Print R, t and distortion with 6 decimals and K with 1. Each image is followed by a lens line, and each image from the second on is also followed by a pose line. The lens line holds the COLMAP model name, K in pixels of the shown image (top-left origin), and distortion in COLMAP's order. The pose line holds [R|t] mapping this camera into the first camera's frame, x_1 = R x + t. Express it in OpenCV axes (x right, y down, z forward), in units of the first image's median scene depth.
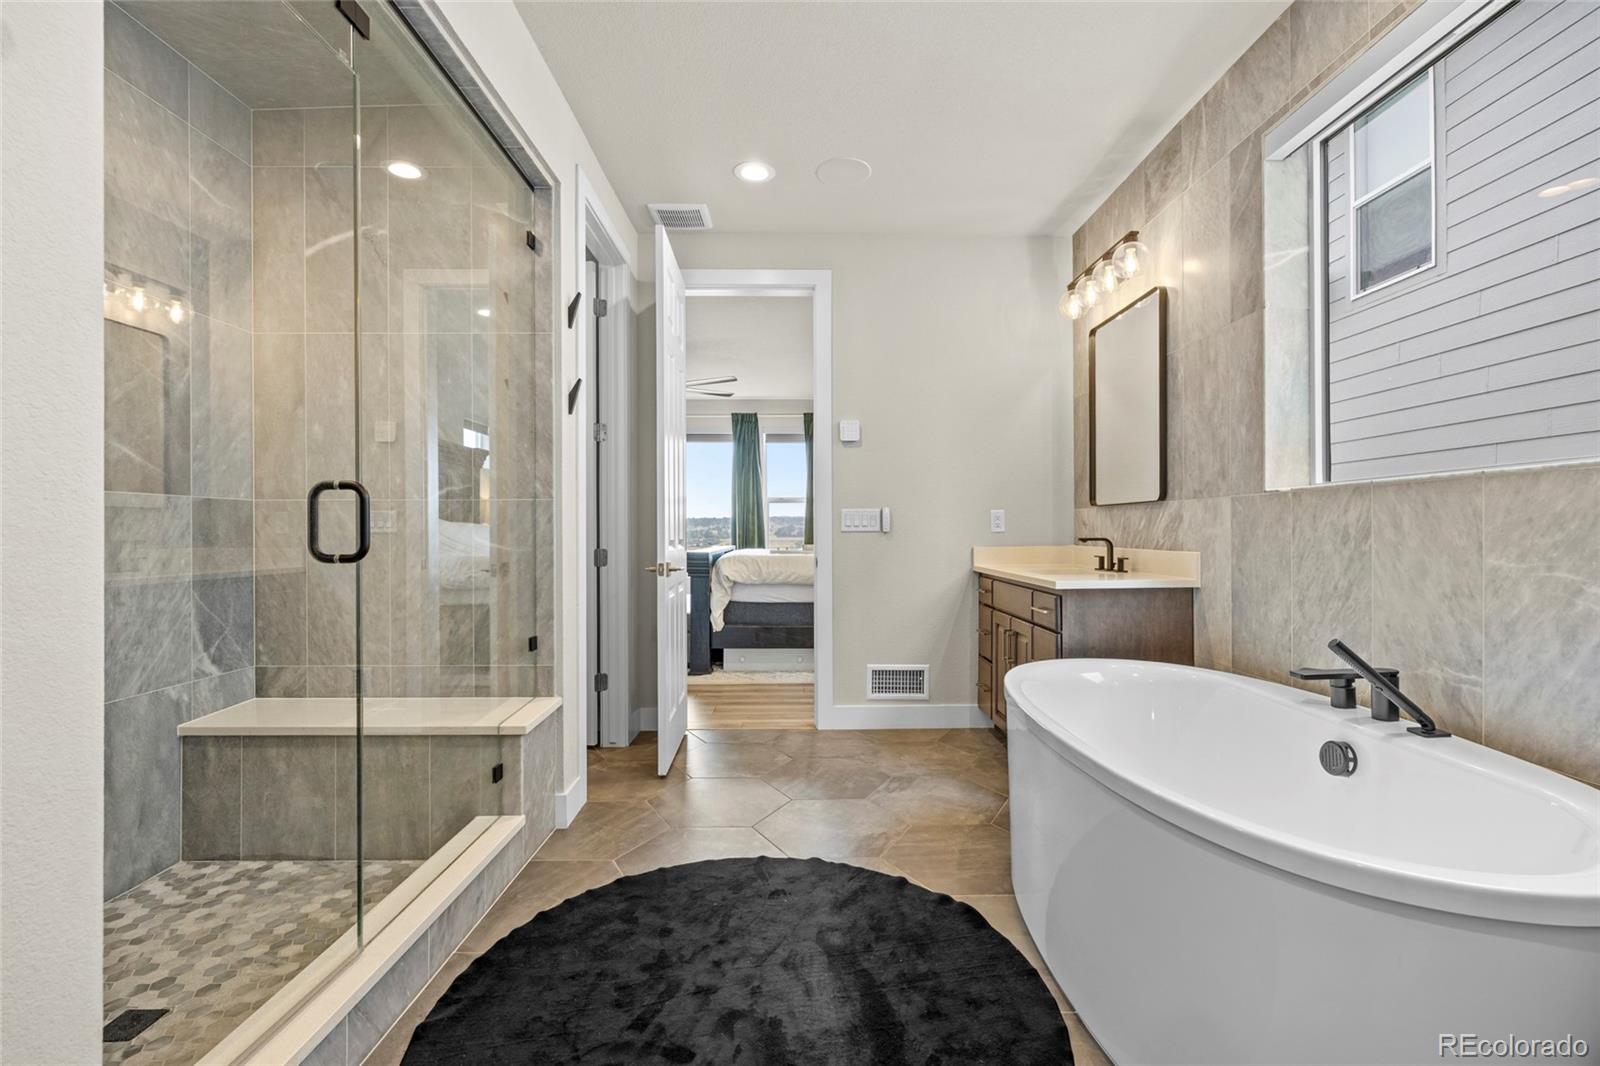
lens RADIAL K [[697.6, 0, 801.6], [0, 697.6, 531.8], [0, 0, 1]] dist [-0.018780, 0.002463]
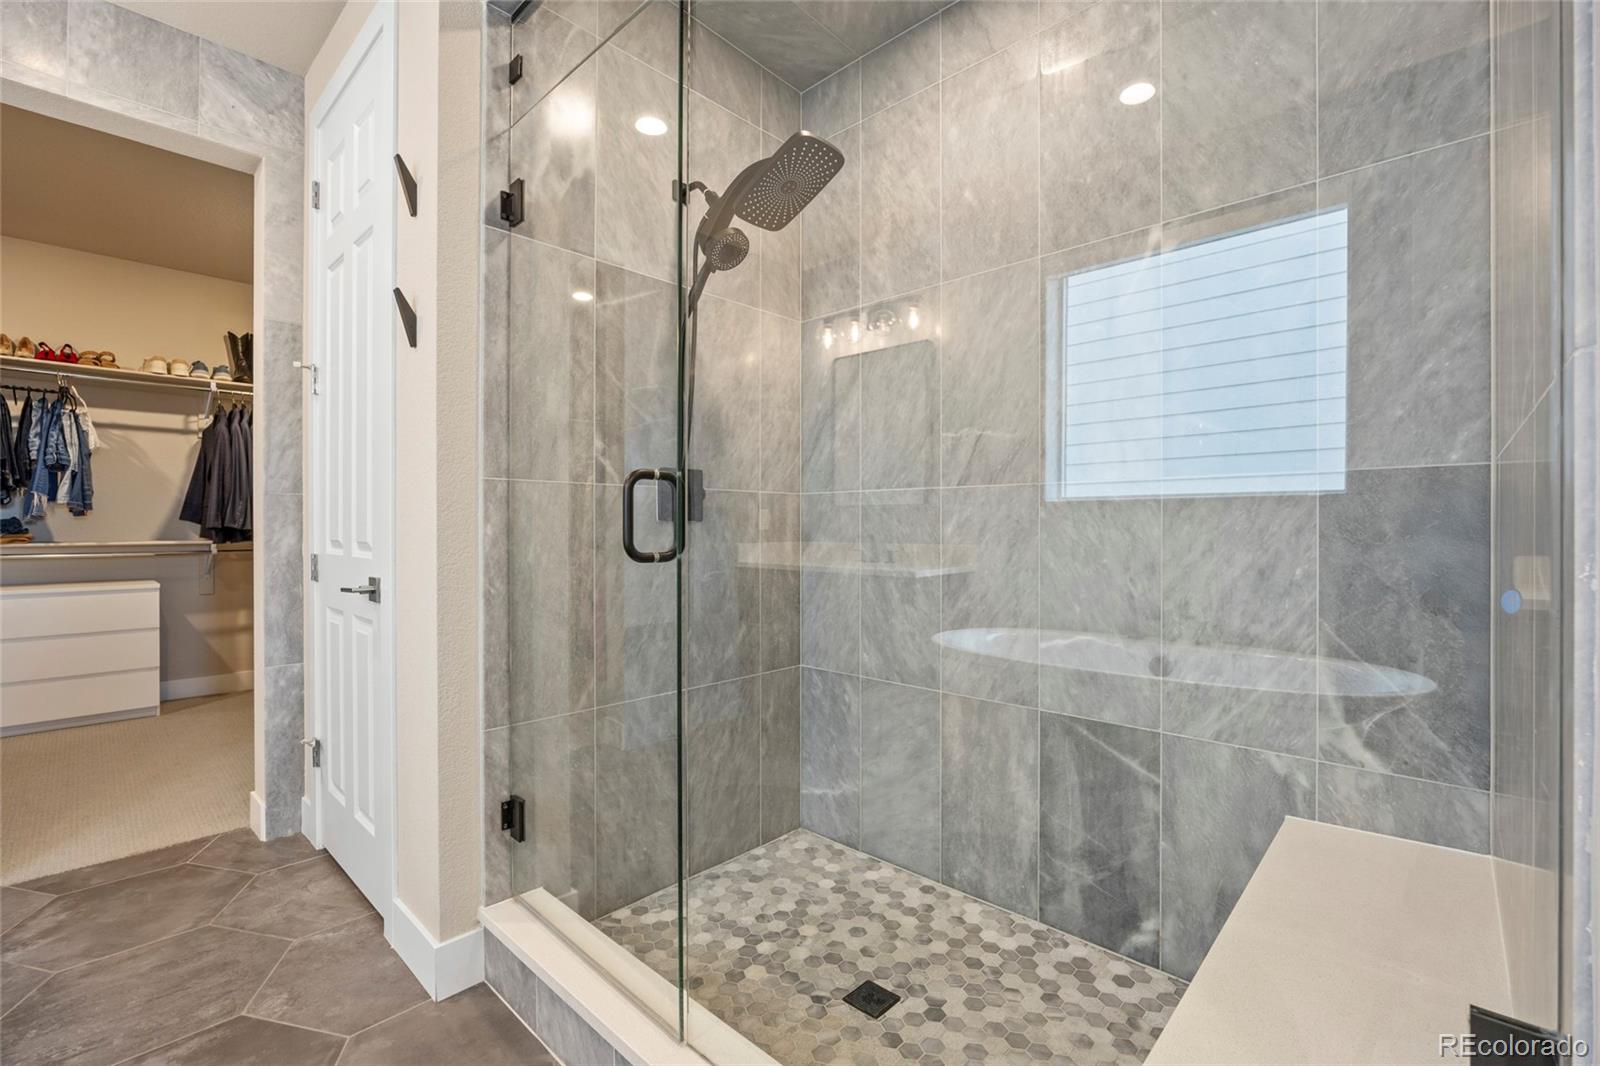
lens RADIAL K [[697.6, 0, 808.4], [0, 697.6, 525.2], [0, 0, 1]] dist [-0.018780, 0.002463]
pose [[-0.683909, 0.002494, -0.729563, -0.104161], [0.002405, 0.999996, 0.001164, -0.002463], [0.729563, -0.000959, -0.683912, 1.162855]]
